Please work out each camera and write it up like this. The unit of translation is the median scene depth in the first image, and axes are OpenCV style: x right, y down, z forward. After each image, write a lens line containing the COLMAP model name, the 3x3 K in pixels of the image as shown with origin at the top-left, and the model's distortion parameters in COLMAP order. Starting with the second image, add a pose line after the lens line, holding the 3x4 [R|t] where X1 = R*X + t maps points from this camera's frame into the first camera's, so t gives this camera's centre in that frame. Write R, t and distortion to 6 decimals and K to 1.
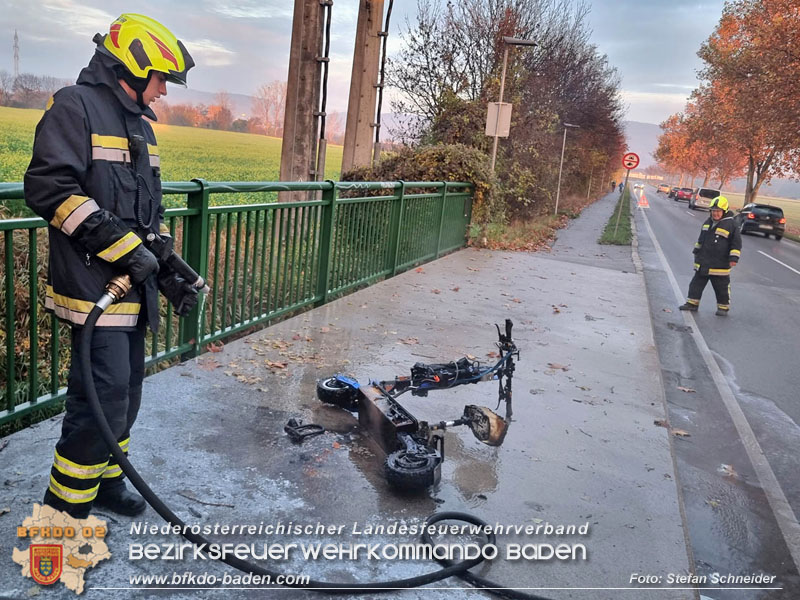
lens RADIAL K [[711.3, 0, 392.1], [0, 711.3, 303.0], [0, 0, 1]] dist [0.112466, -0.122809]
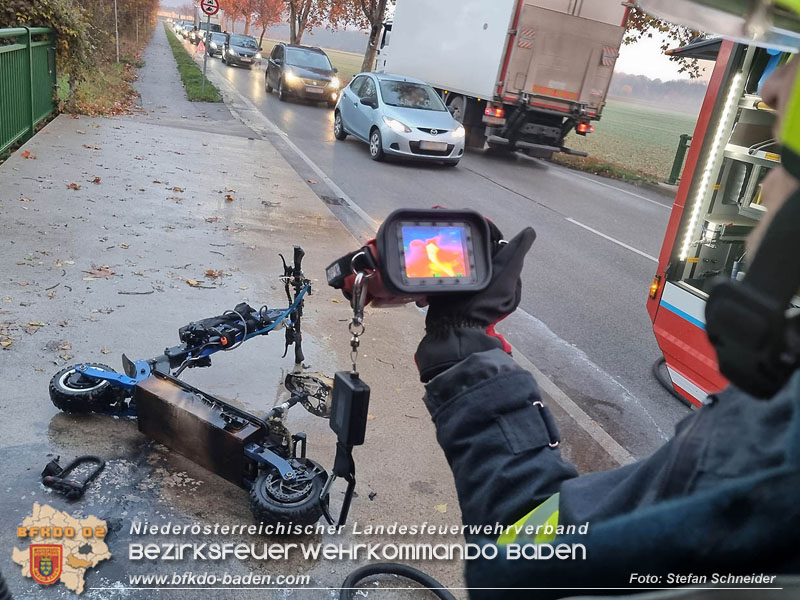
lens RADIAL K [[711.3, 0, 392.1], [0, 711.3, 303.0], [0, 0, 1]] dist [0.112466, -0.122809]
pose [[0.821611, -0.178021, 0.541538, -0.066527], [0.063976, 0.972781, 0.222721, -0.030354], [-0.566447, -0.148345, 0.810636, 0.104848]]
